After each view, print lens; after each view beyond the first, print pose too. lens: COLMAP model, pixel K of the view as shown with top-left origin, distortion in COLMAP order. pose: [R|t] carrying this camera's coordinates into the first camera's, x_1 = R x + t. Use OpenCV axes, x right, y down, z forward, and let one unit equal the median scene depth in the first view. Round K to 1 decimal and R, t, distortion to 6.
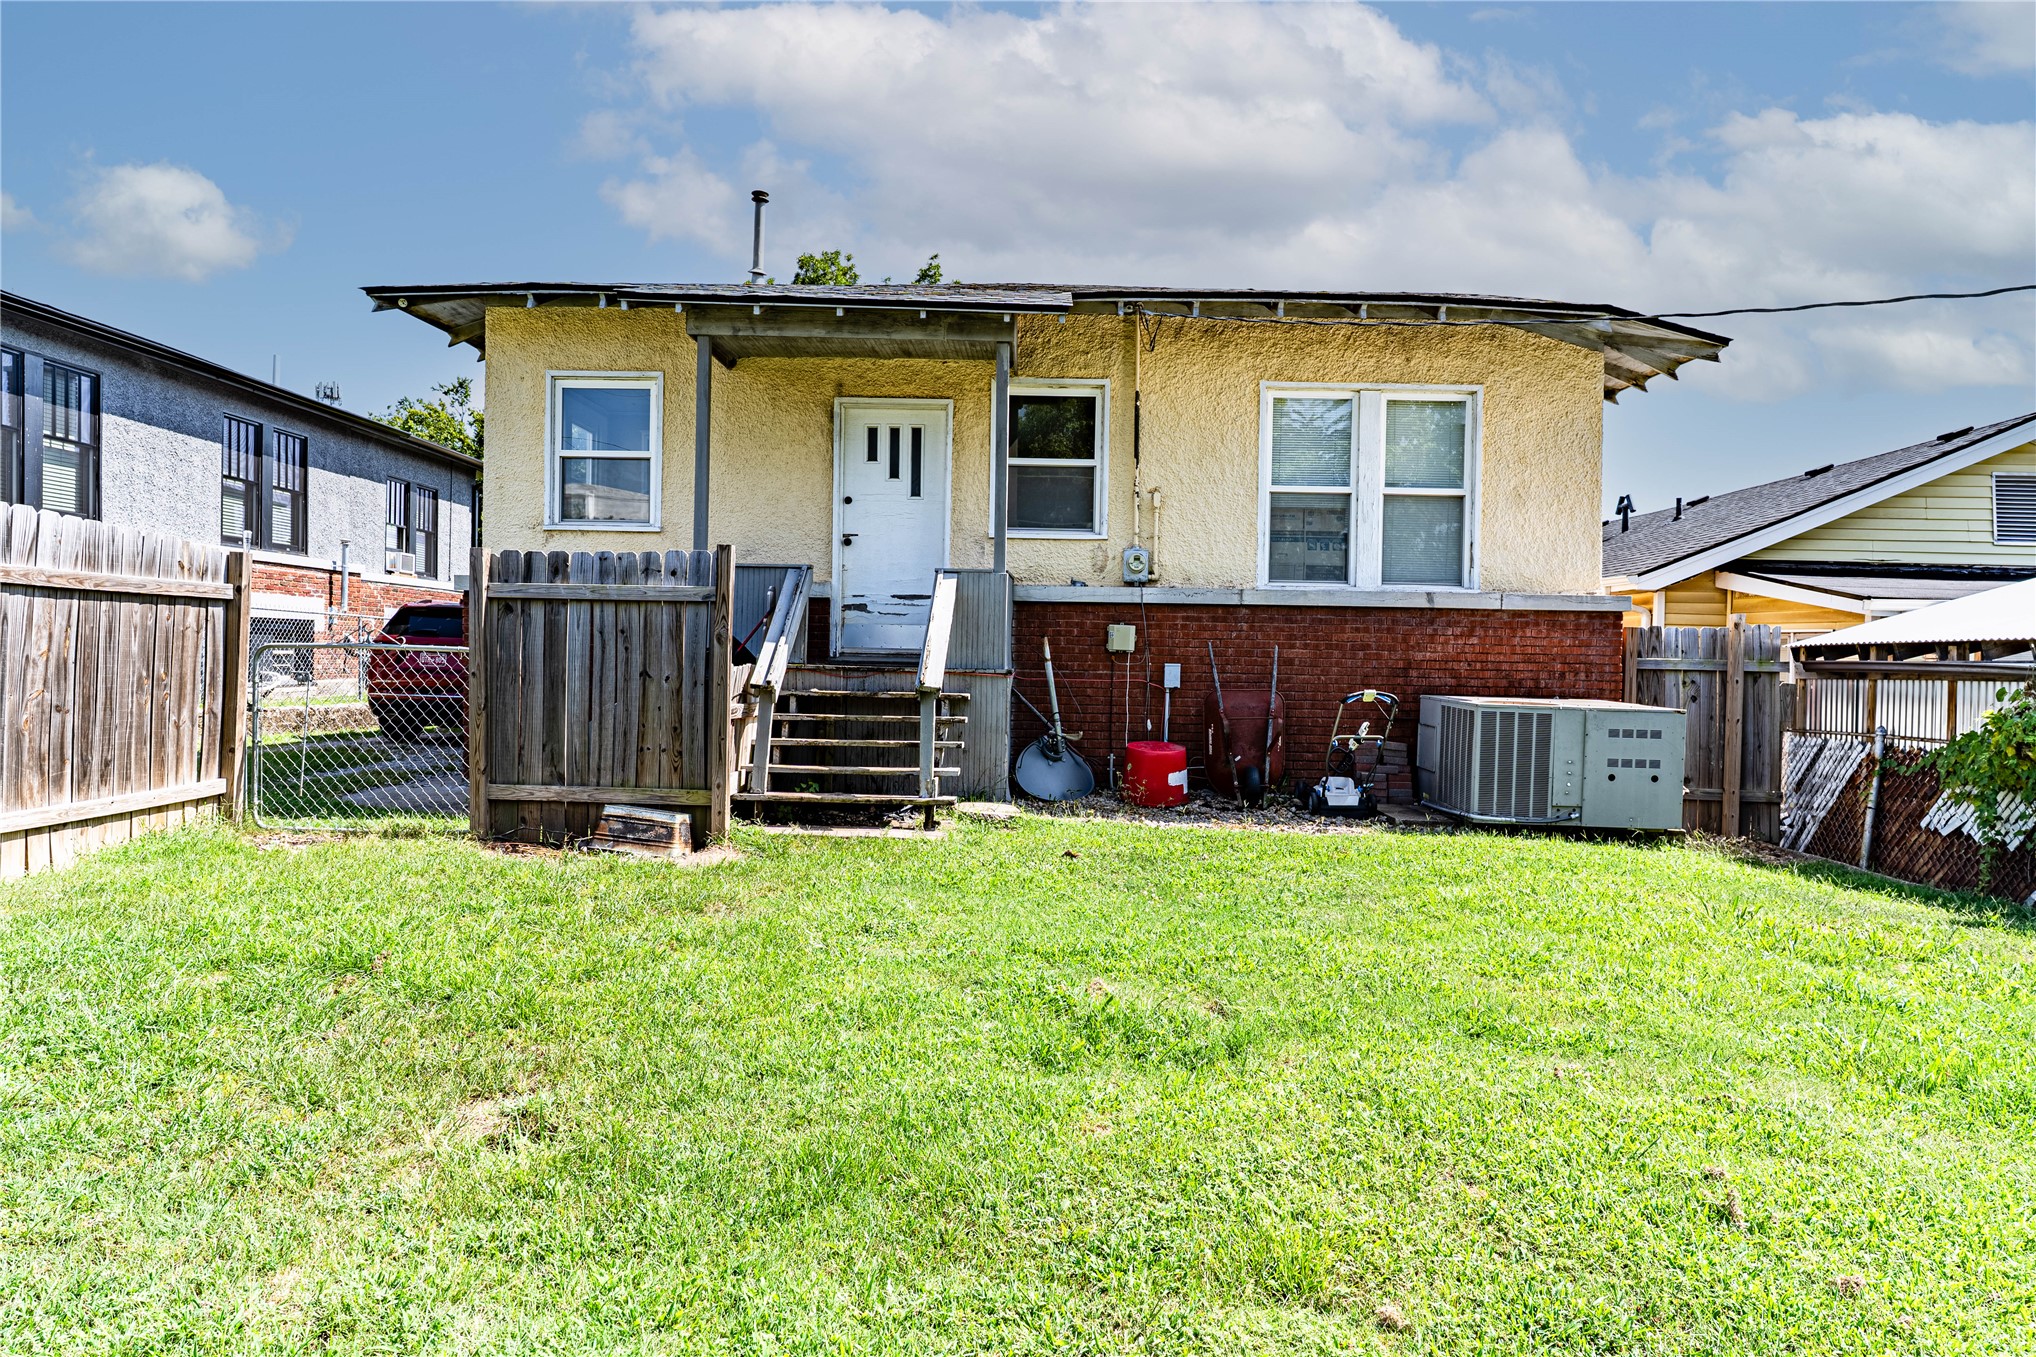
lens RADIAL K [[1259.4, 0, 1020.6], [0, 1259.4, 669.2], [0, 0, 1]] dist [-0.008907, 0.001056]
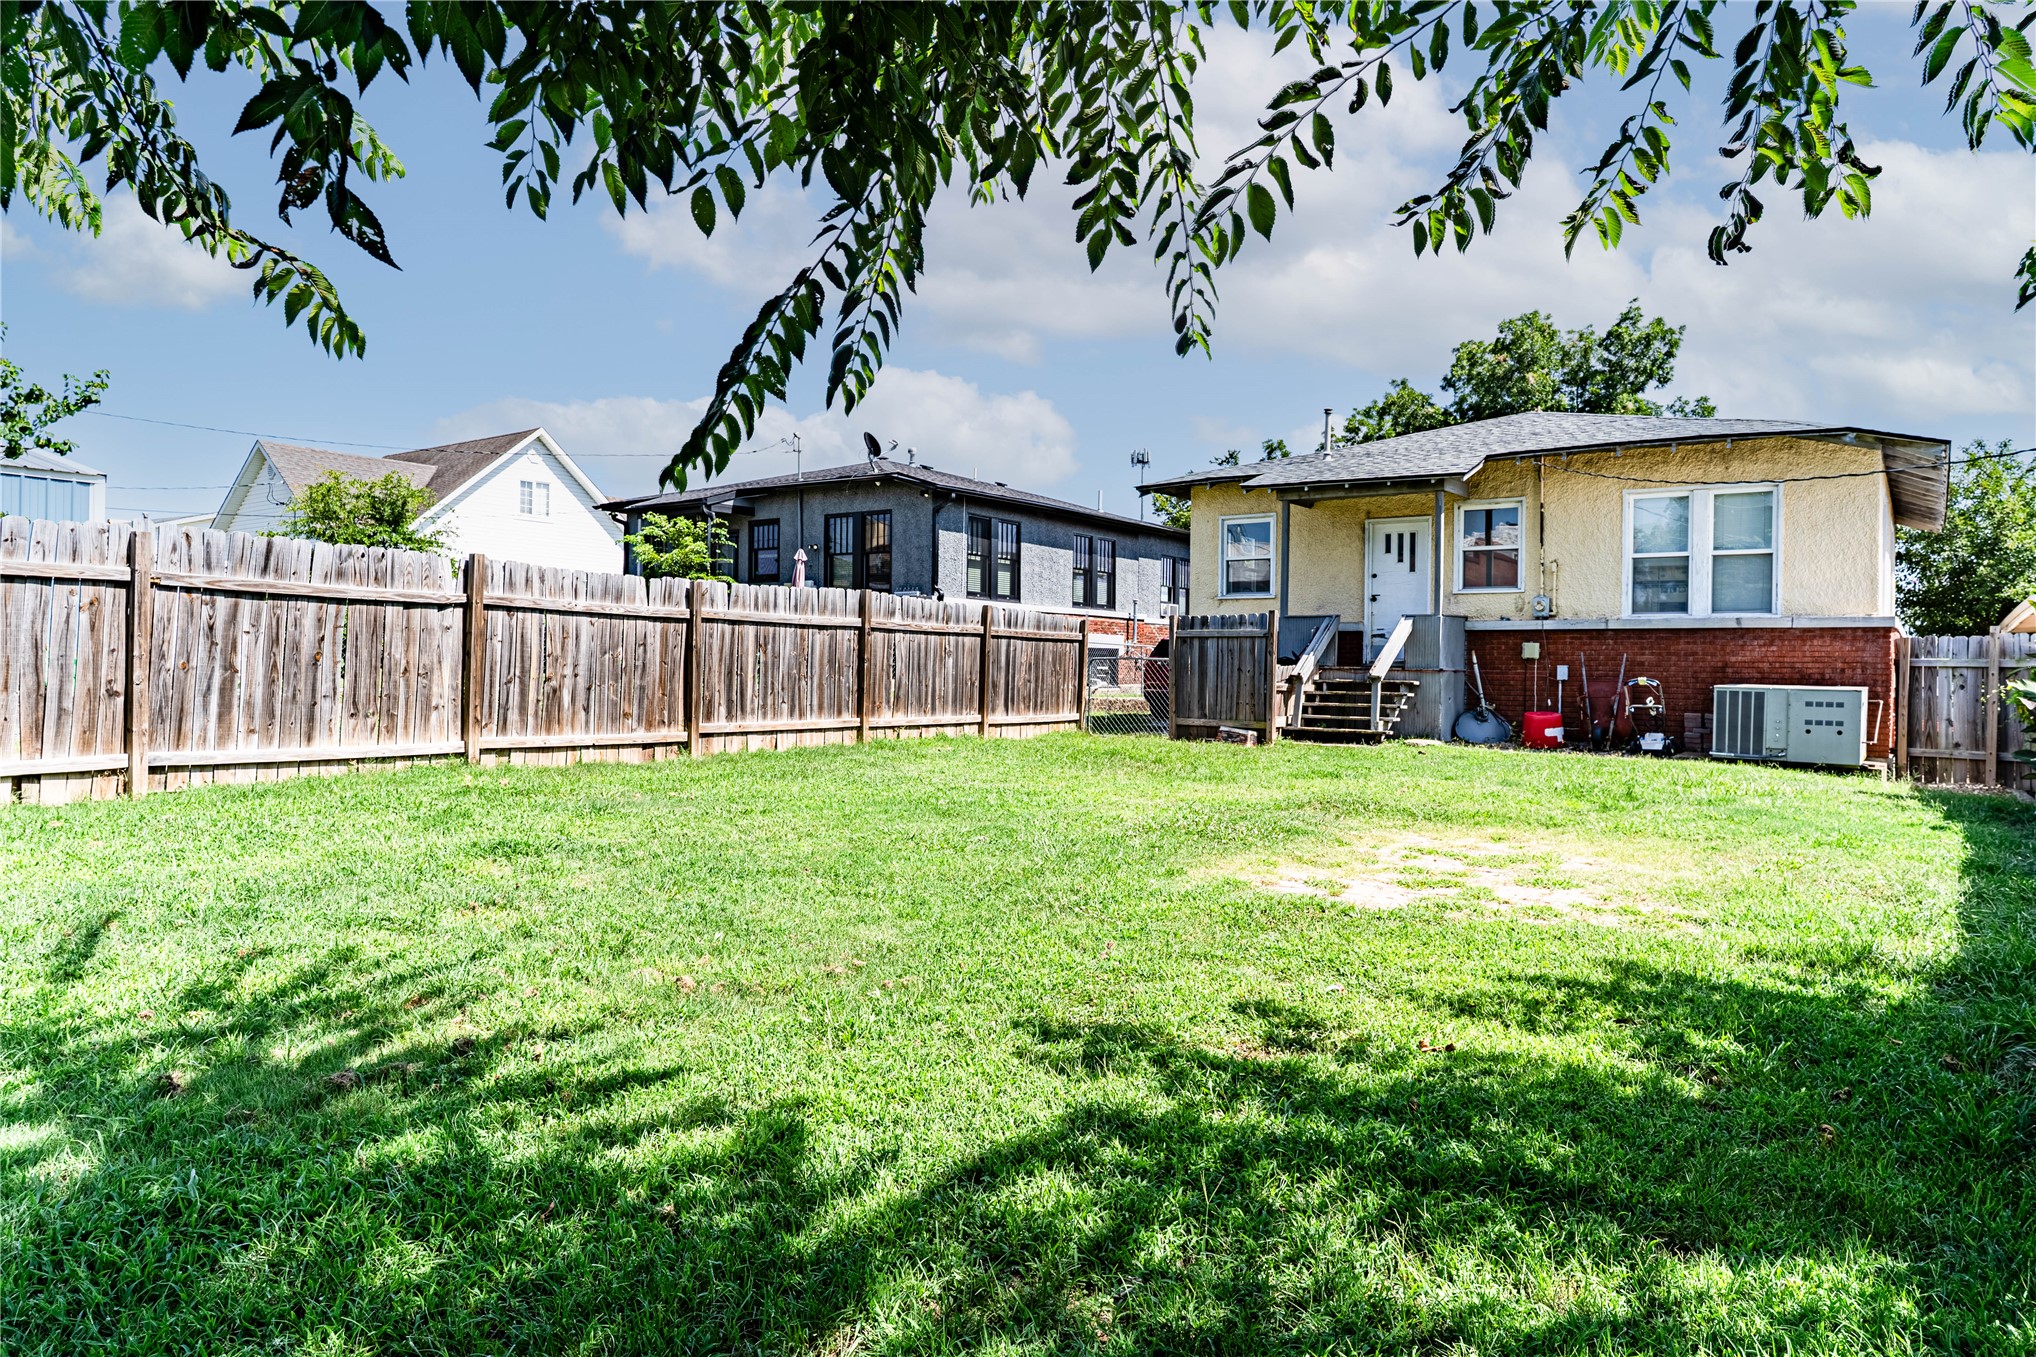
lens RADIAL K [[1259.4, 0, 1018.9], [0, 1259.4, 671.7], [0, 0, 1]] dist [-0.008907, 0.001056]
pose [[0.824262, -0.006671, -0.566170, 0.467908], [-0.003062, 0.999863, -0.016239, 0.033097], [0.566201, 0.015118, 0.824129, -0.773617]]
